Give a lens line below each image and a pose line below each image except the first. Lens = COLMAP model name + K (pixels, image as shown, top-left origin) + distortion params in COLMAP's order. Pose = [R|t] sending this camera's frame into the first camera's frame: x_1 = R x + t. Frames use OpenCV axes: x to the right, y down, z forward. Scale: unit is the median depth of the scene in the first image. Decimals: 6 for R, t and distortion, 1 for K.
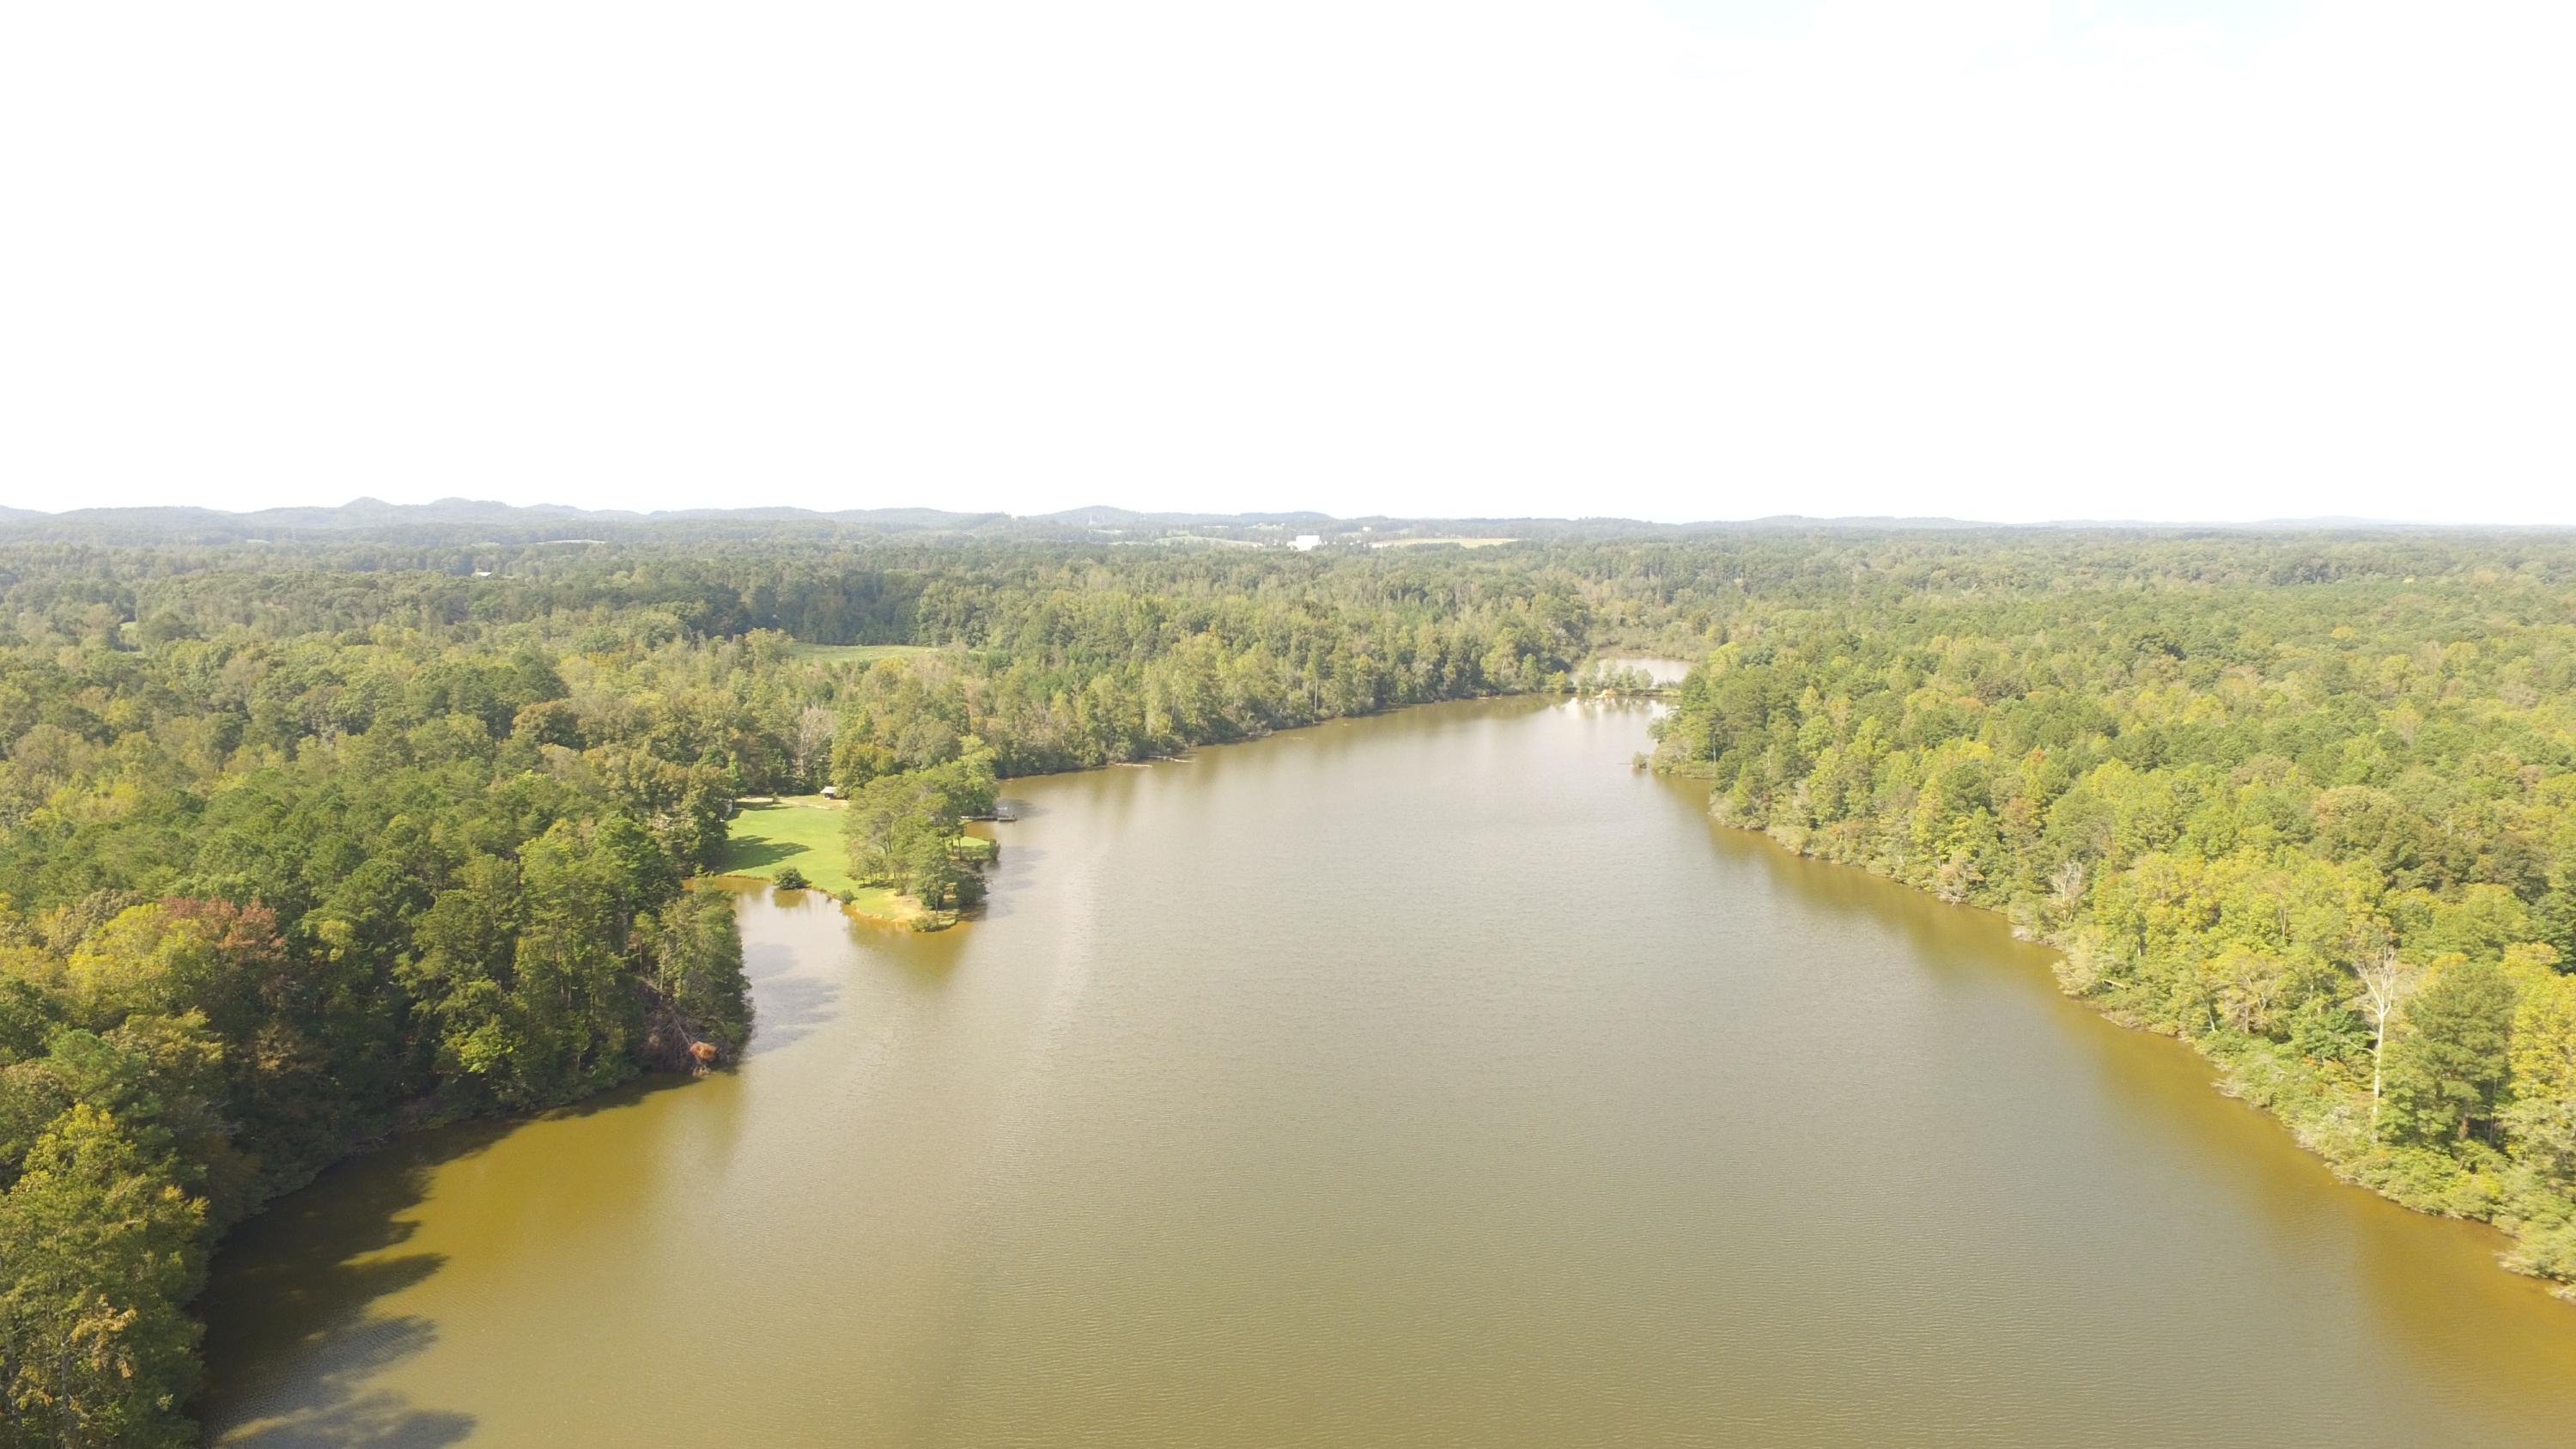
lens RADIAL K [[1504.2, 0, 1295.3], [0, 1504.2, 713.5], [0, 0, 1]] dist [-0.004531, 0.009575]
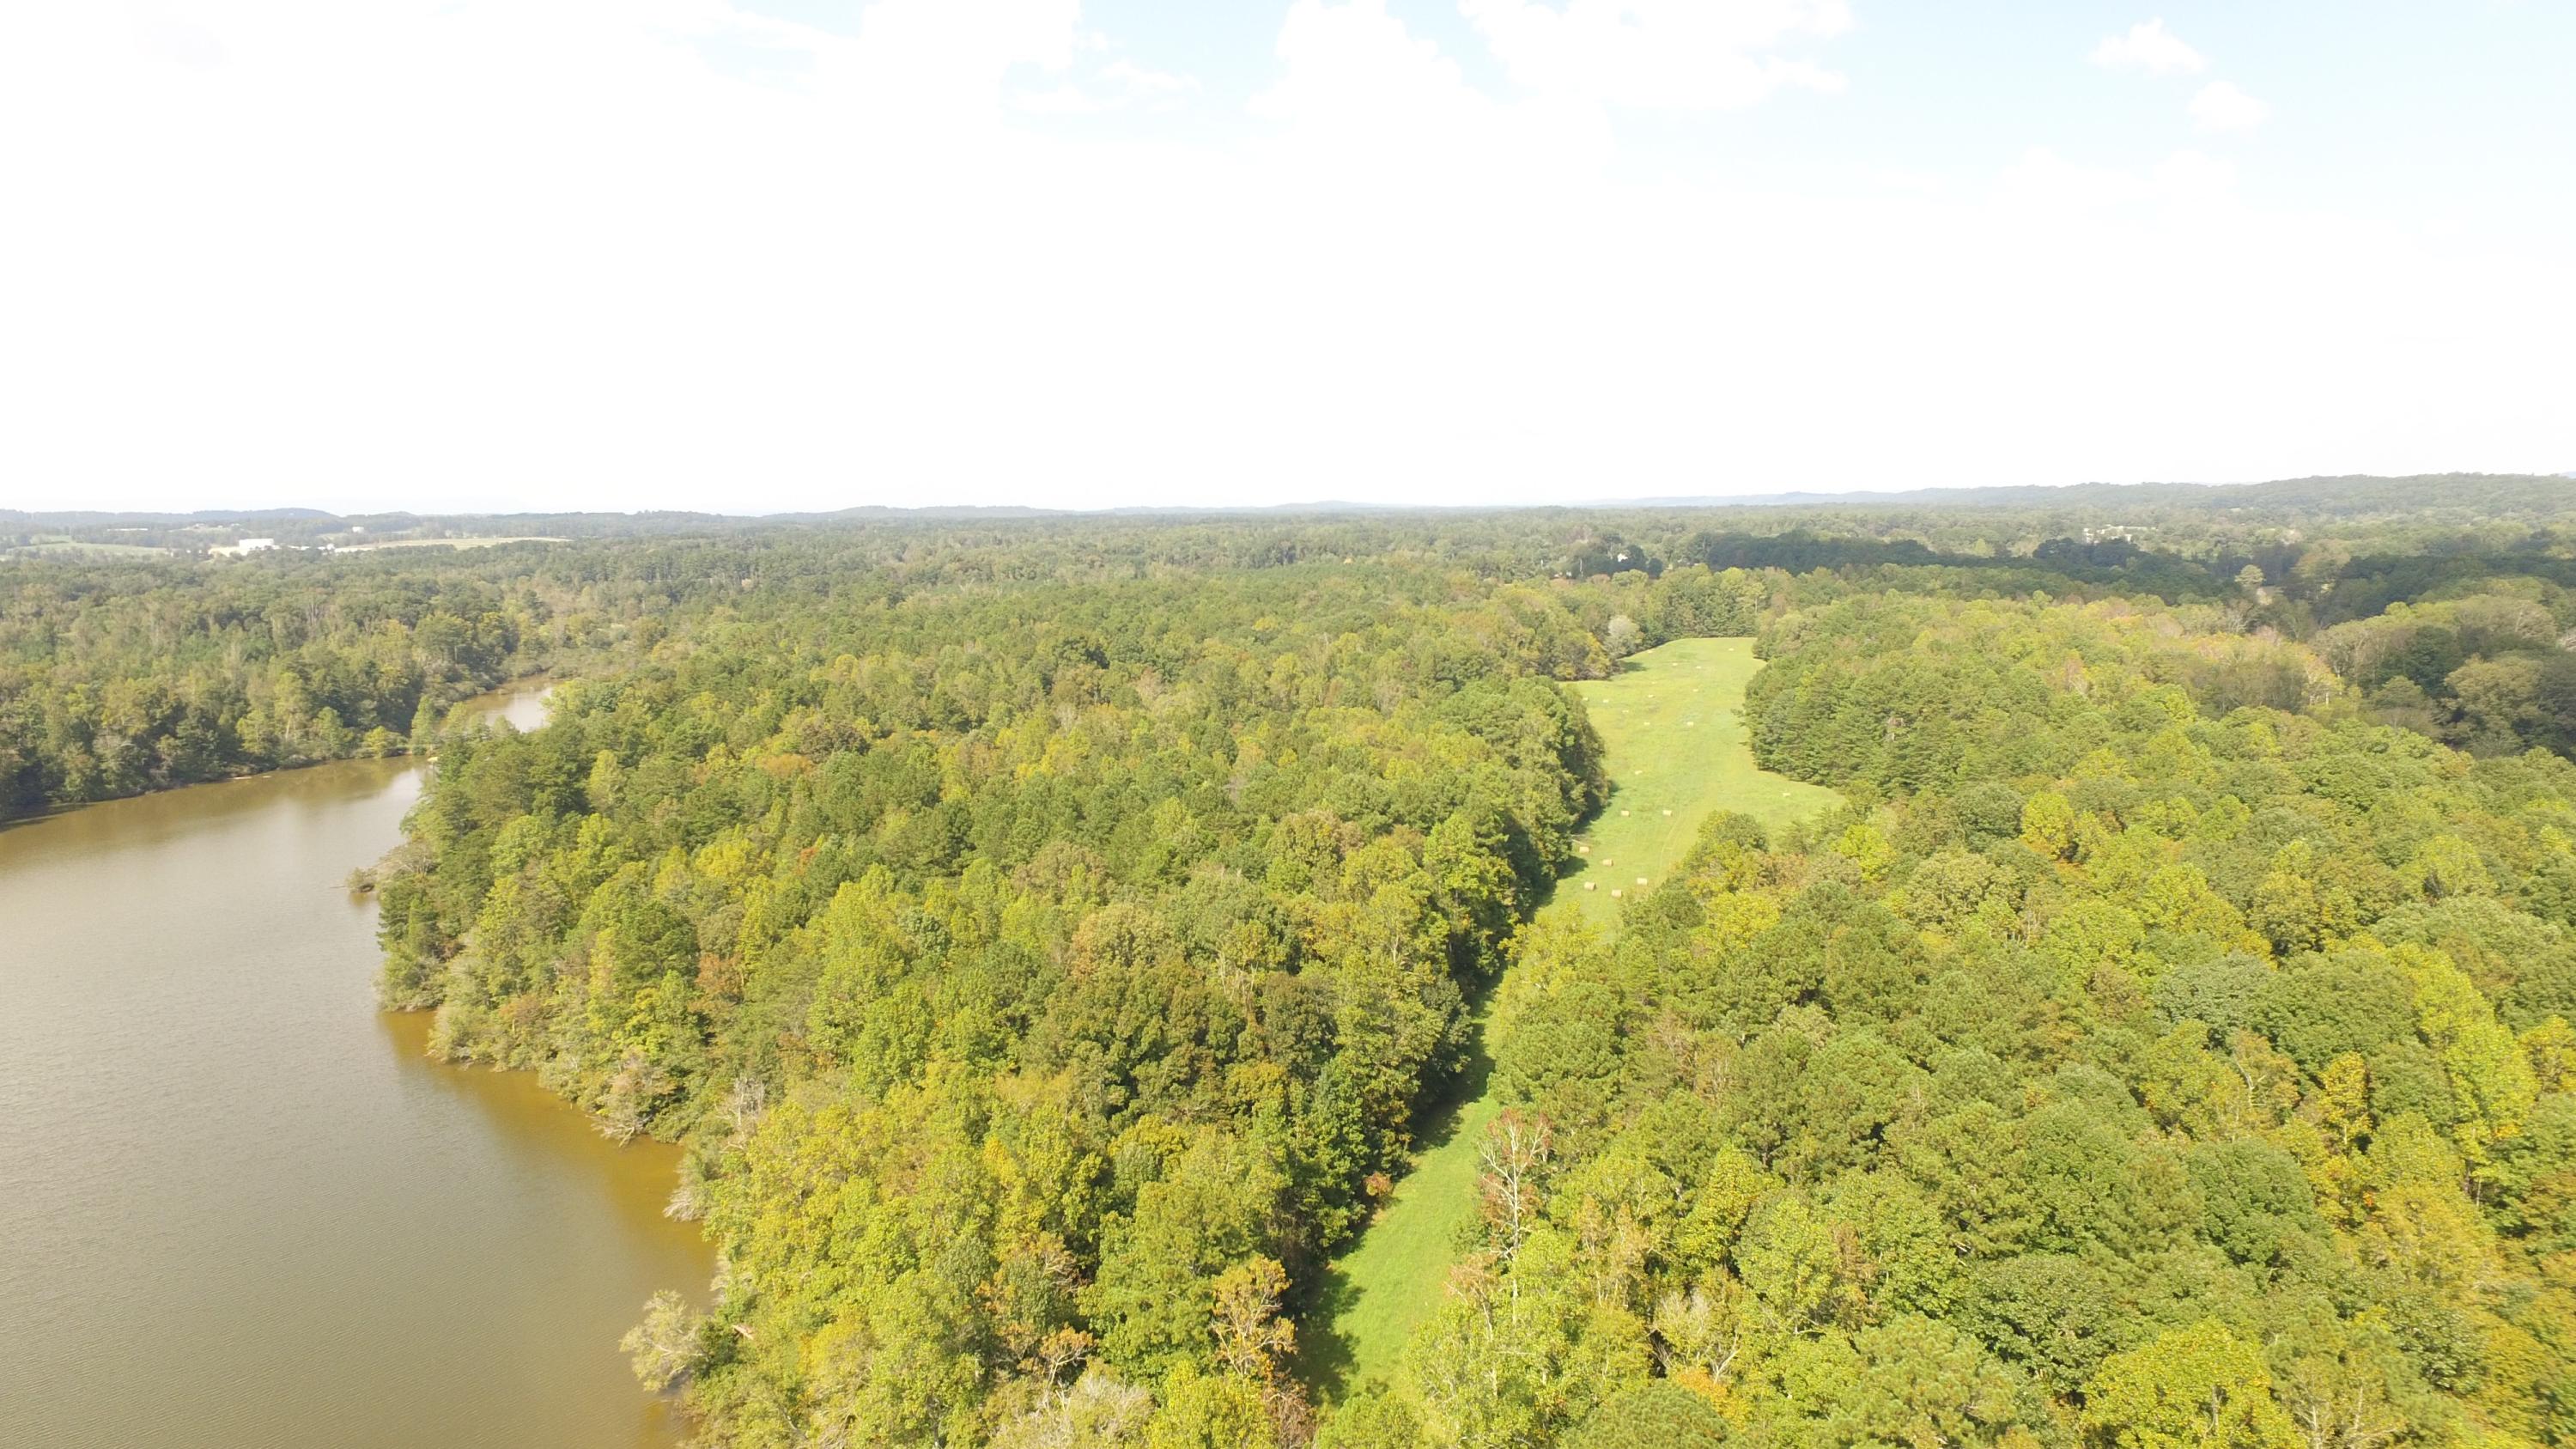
lens RADIAL K [[1504.2, 0, 1289.5], [0, 1504.2, 727.7], [0, 0, 1]] dist [-0.004531, 0.009575]
pose [[0.841267, -0.091123, 0.532885, 0.180853], [0.083011, 0.995776, 0.039227, -0.022711], [-0.534209, 0.011234, 0.845278, 0.168014]]
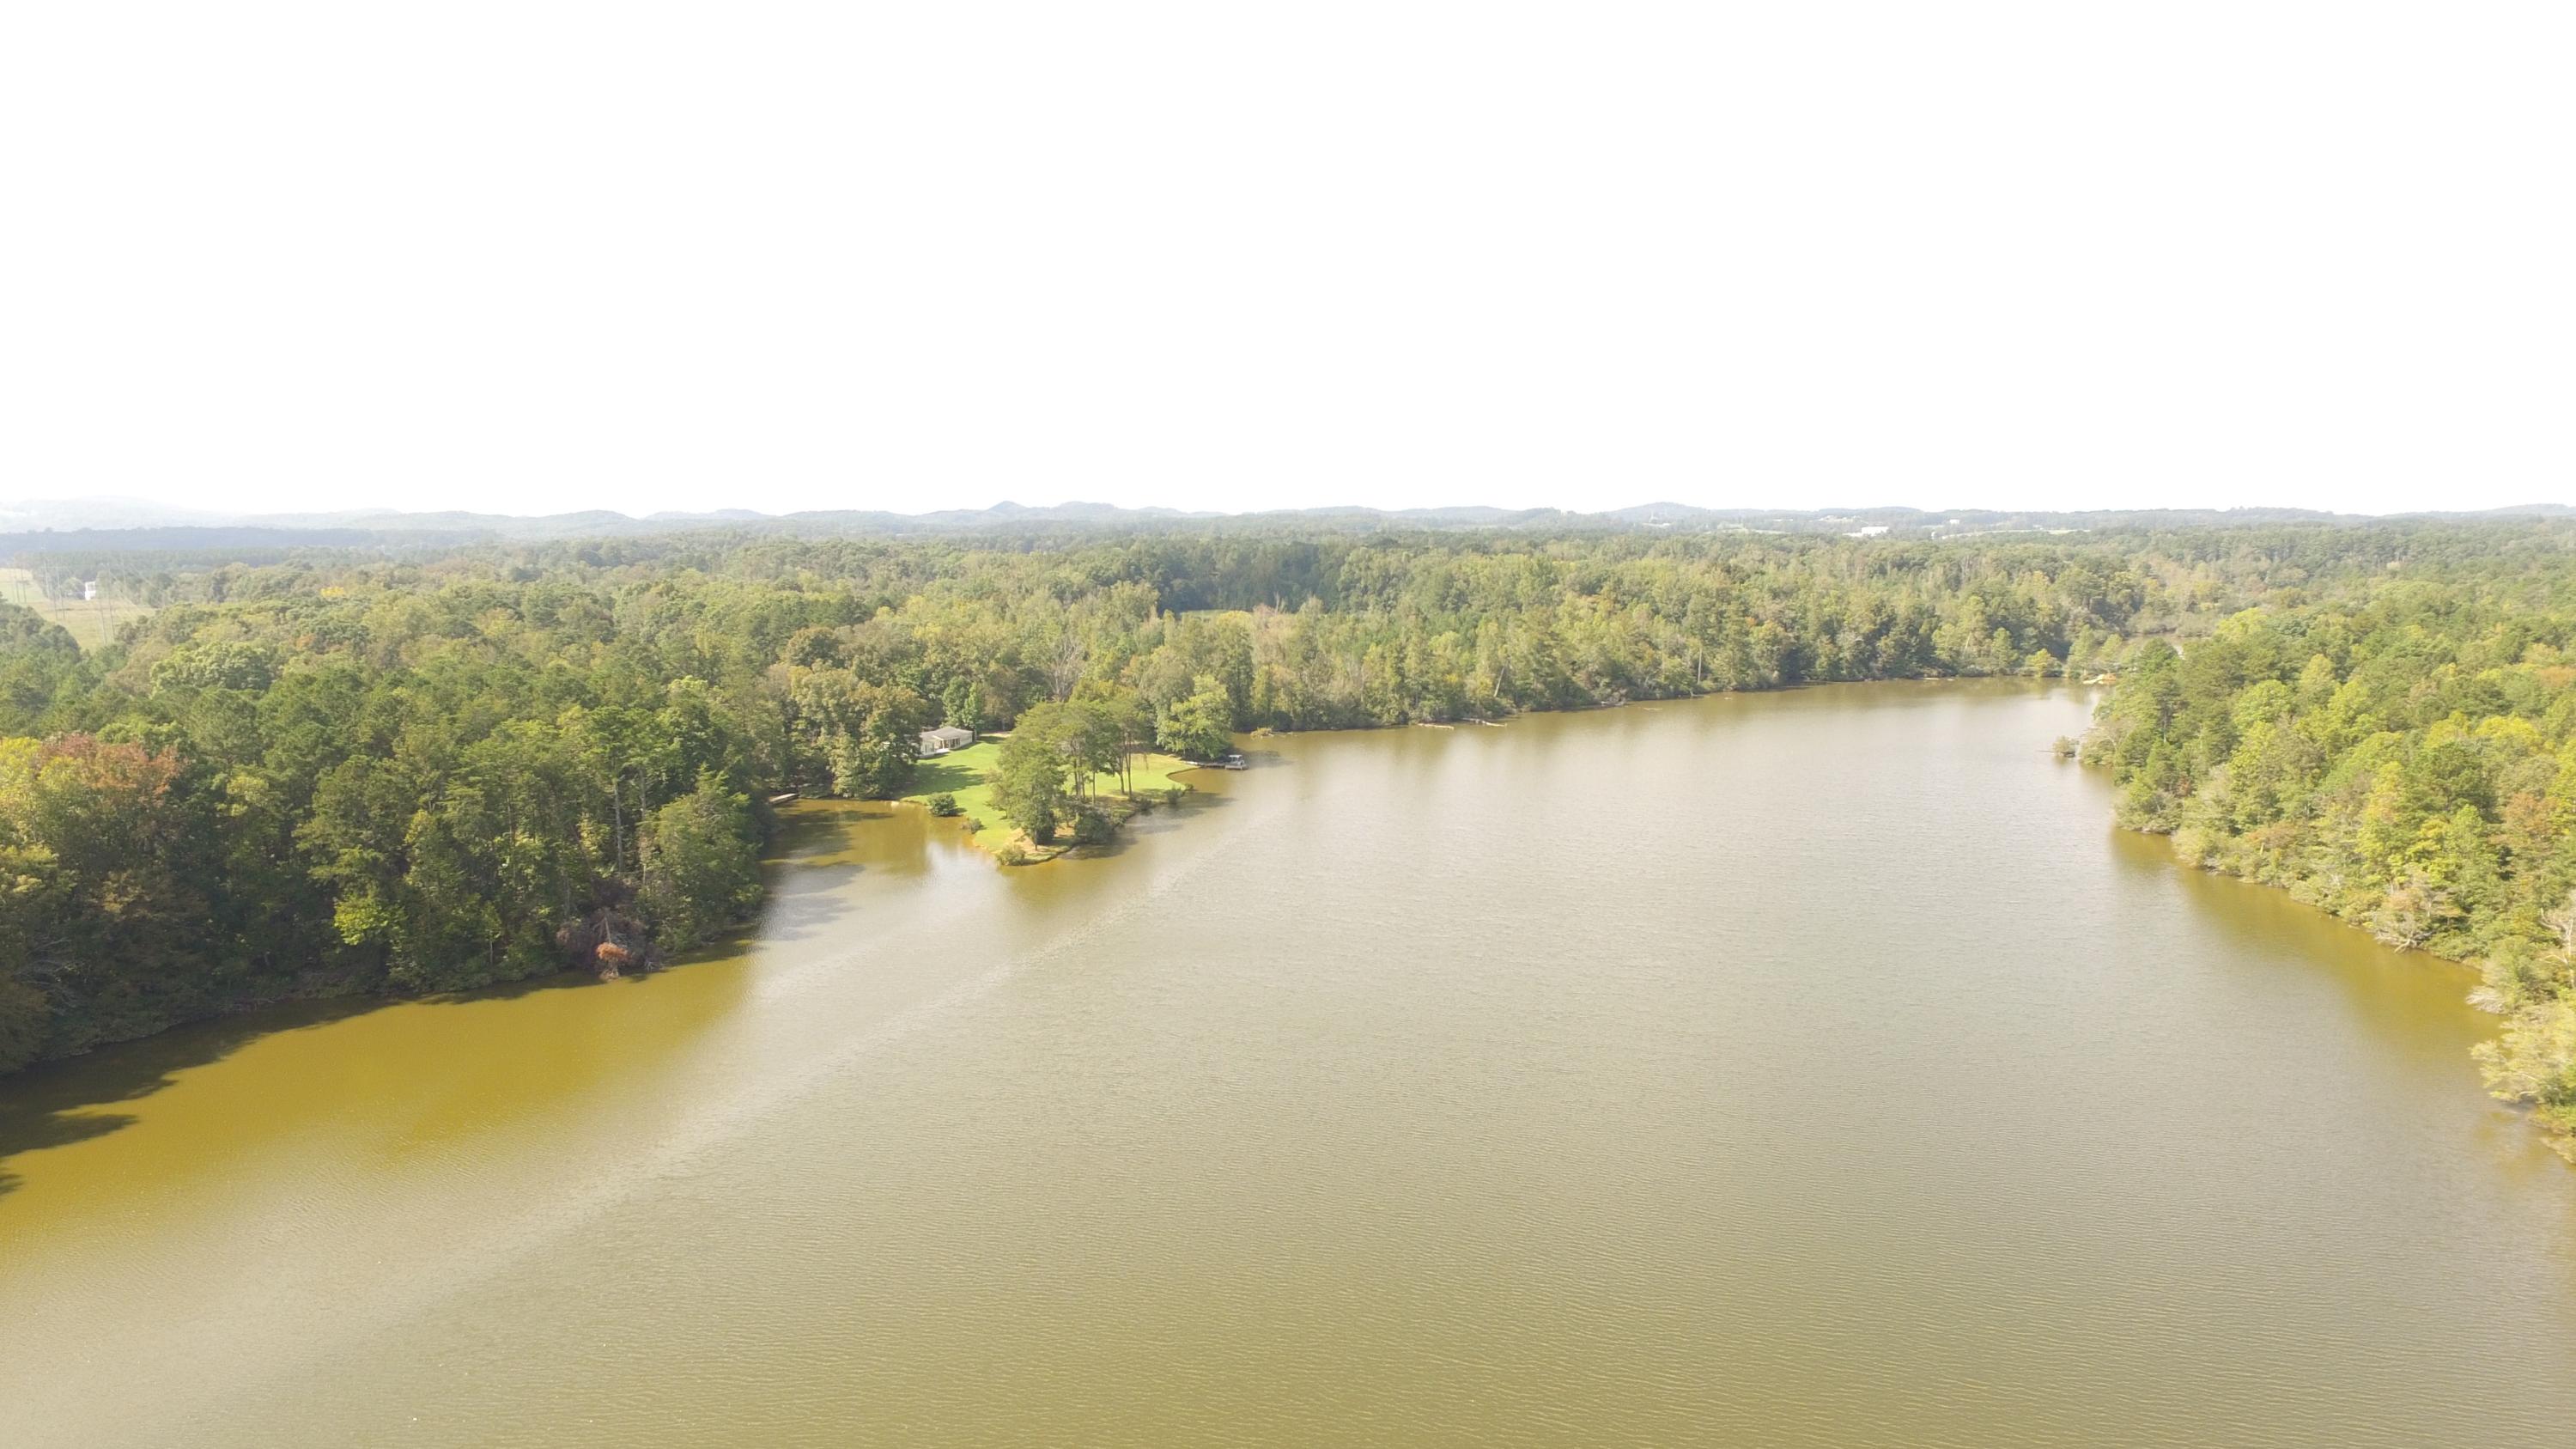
lens RADIAL K [[1504.2, 0, 1293.6], [0, 1504.2, 723.0], [0, 0, 1]] dist [-0.004531, 0.009575]
pose [[0.928202, 0.041962, -0.369703, 0.116730], [-0.040417, 0.999112, 0.011929, 0.020289], [0.369876, 0.003870, 0.929073, 0.107828]]
